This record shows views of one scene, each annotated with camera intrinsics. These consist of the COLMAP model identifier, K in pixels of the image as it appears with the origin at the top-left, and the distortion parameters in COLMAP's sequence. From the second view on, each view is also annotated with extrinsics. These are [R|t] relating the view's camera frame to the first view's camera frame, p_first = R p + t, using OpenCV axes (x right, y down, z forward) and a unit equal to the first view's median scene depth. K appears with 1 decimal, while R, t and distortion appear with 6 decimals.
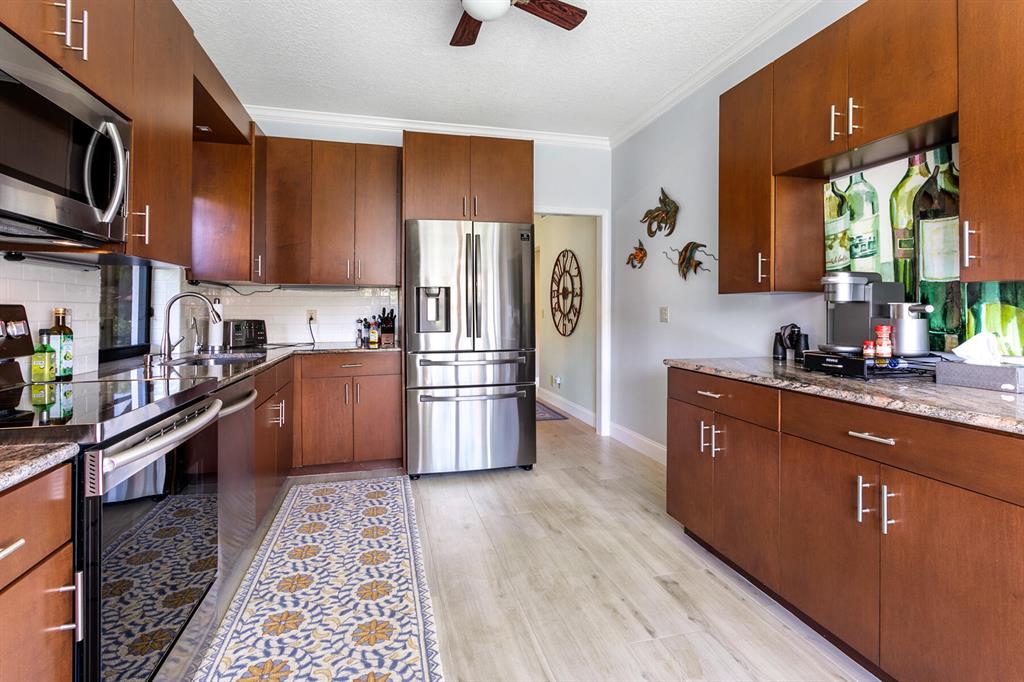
lens RADIAL K [[495.5, 0, 513.3], [0, 495.5, 324.6], [0, 0, 1]] dist [-0.001123, 0.000142]
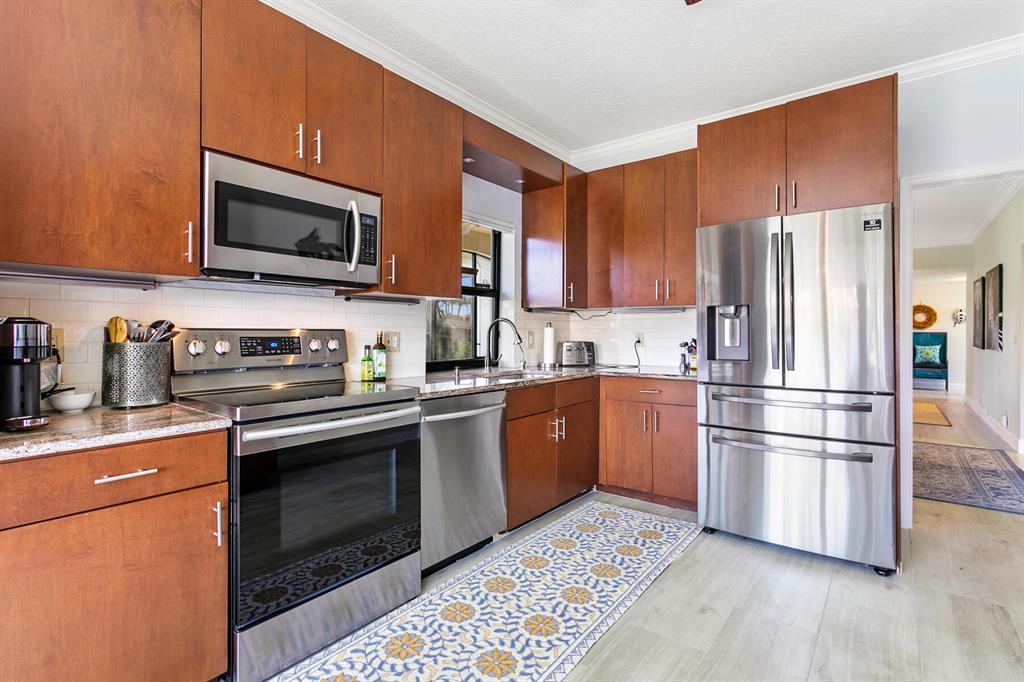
lens RADIAL K [[486.5, 0, 512.0], [0, 486.5, 341.0], [0, 0, 1]] dist [-0.001396, -0.000310]
pose [[0.612205, 0.013942, -0.790576, 0.376019], [-0.023825, 0.999716, -0.000819, -0.010947], [0.790340, 0.019337, 0.612363, 0.328049]]
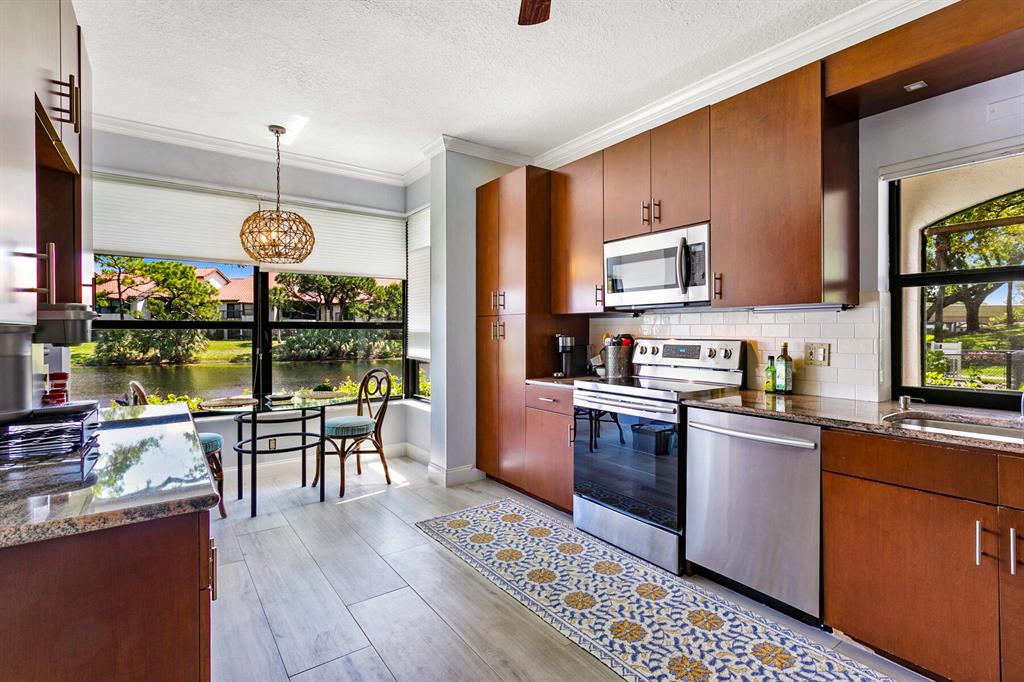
lens RADIAL K [[495.5, 0, 513.3], [0, 495.5, 324.6], [0, 0, 1]] dist [-0.001123, 0.000142]
pose [[-0.932060, 0.001112, -0.362302, 0.260201], [-0.005543, 0.999834, 0.017329, -0.082906], [0.362261, 0.018160, -0.931900, 1.632533]]
